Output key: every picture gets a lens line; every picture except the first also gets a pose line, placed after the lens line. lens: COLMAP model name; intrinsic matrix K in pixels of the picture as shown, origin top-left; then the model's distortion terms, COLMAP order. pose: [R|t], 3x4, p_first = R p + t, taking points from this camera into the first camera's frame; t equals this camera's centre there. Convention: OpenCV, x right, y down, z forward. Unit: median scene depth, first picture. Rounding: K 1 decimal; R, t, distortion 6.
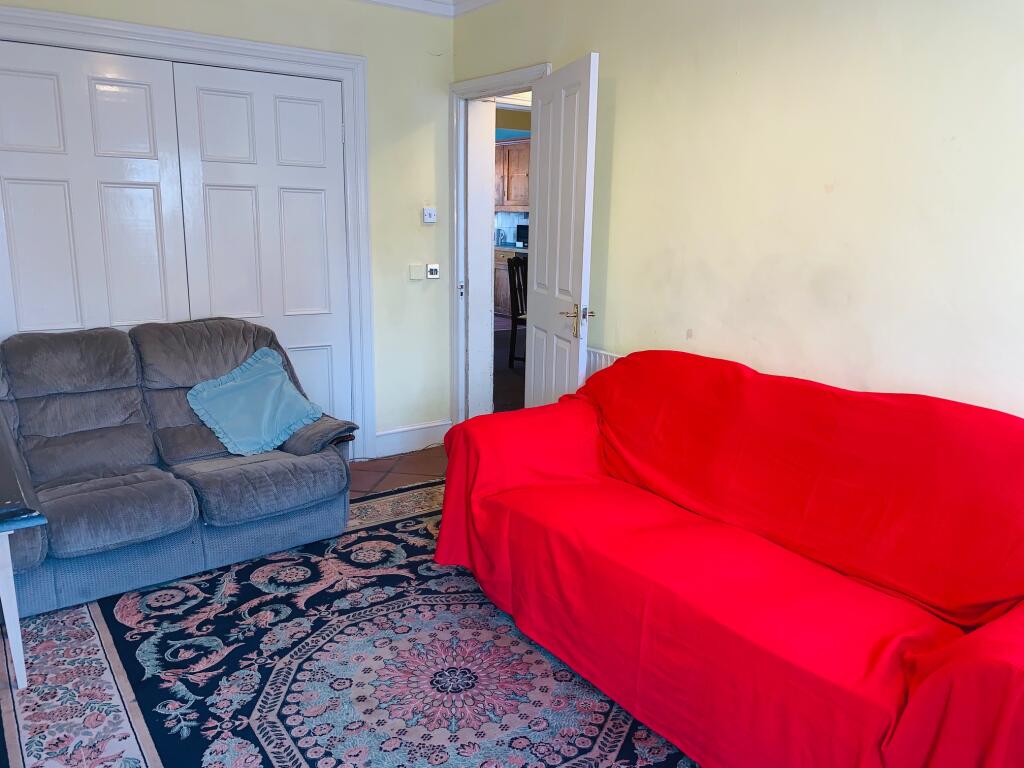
lens RADIAL K [[782.8, 0, 513.2], [0, 782.8, 382.2], [0, 0, 1]] dist [0.035524, -0.007273]
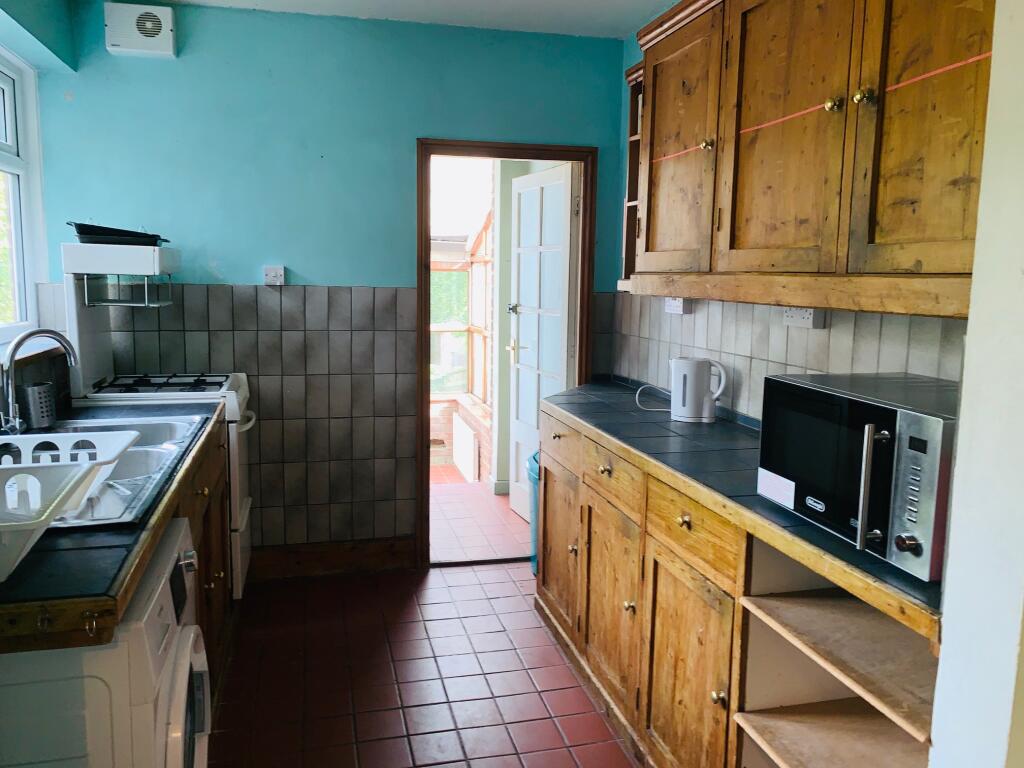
lens RADIAL K [[782.8, 0, 505.6], [0, 782.8, 380.6], [0, 0, 1]] dist [0.035524, -0.007273]
pose [[0.933722, 0.035350, -0.356251, 0.013073], [-0.065318, 0.995231, -0.072442, -0.177027], [0.351991, 0.090910, 0.931578, 0.783908]]
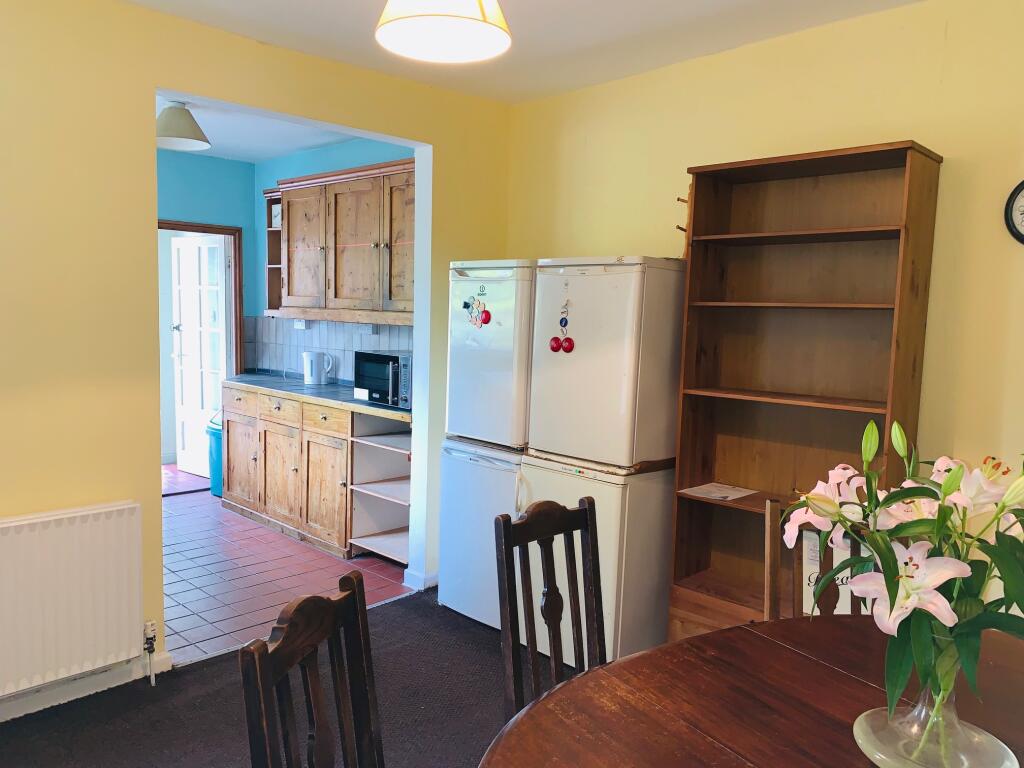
lens RADIAL K [[782.8, 0, 511.4], [0, 782.8, 392.0], [0, 0, 1]] dist [0.035524, -0.007273]
pose [[0.984442, -0.013360, 0.175204, 0.013663], [0.031541, 0.994345, -0.101403, -0.124601], [-0.172858, 0.105351, 0.979296, 0.526490]]
